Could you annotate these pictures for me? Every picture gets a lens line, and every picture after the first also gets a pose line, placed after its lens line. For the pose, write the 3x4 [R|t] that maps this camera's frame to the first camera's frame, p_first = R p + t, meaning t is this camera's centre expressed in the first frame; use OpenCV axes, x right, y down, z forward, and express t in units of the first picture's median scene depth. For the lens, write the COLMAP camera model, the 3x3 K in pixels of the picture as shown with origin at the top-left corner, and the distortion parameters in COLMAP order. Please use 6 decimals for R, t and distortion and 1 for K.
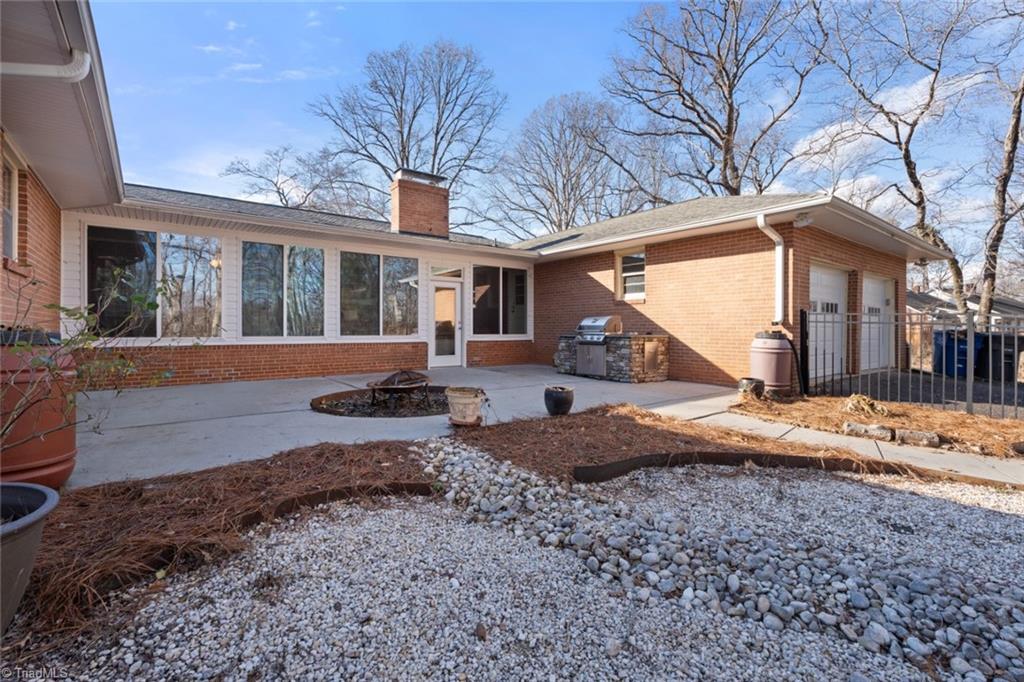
lens RADIAL K [[466.7, 0, 512.4], [0, 466.7, 330.8], [0, 0, 1]] dist [-0.001090, -0.000231]
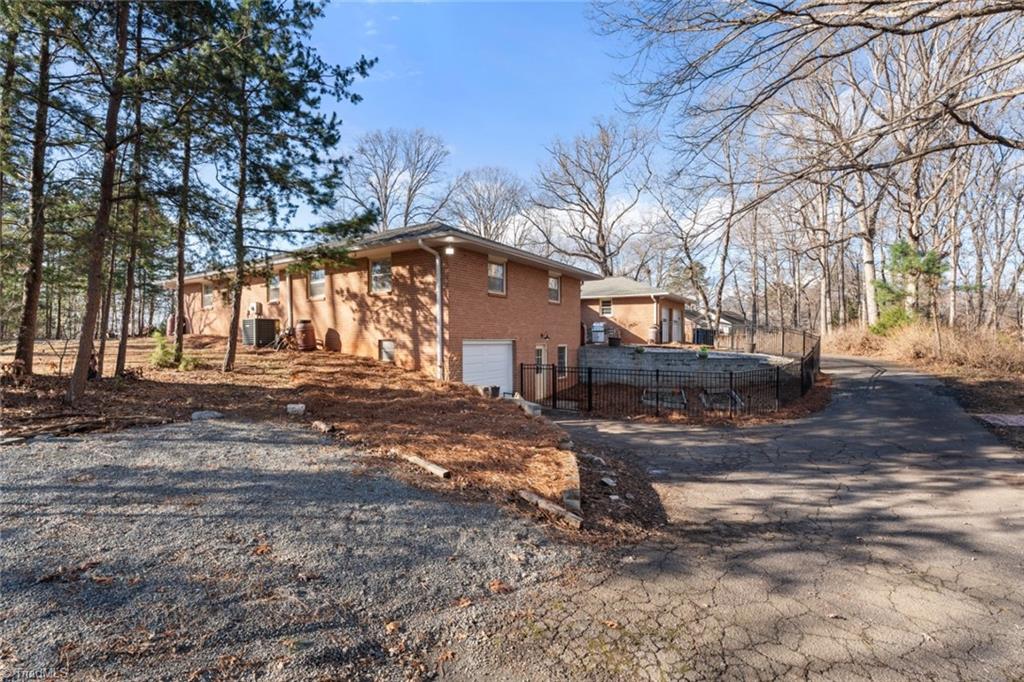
lens RADIAL K [[448.2, 0, 512.0], [0, 448.2, 341.0], [0, 0, 1]] dist [-0.002538, -0.000649]
pose [[0.945208, 0.000177, 0.326470, -1.138507], [-0.003334, 0.999953, 0.009109, 0.059212], [-0.326453, -0.009698, 0.945164, -1.352646]]
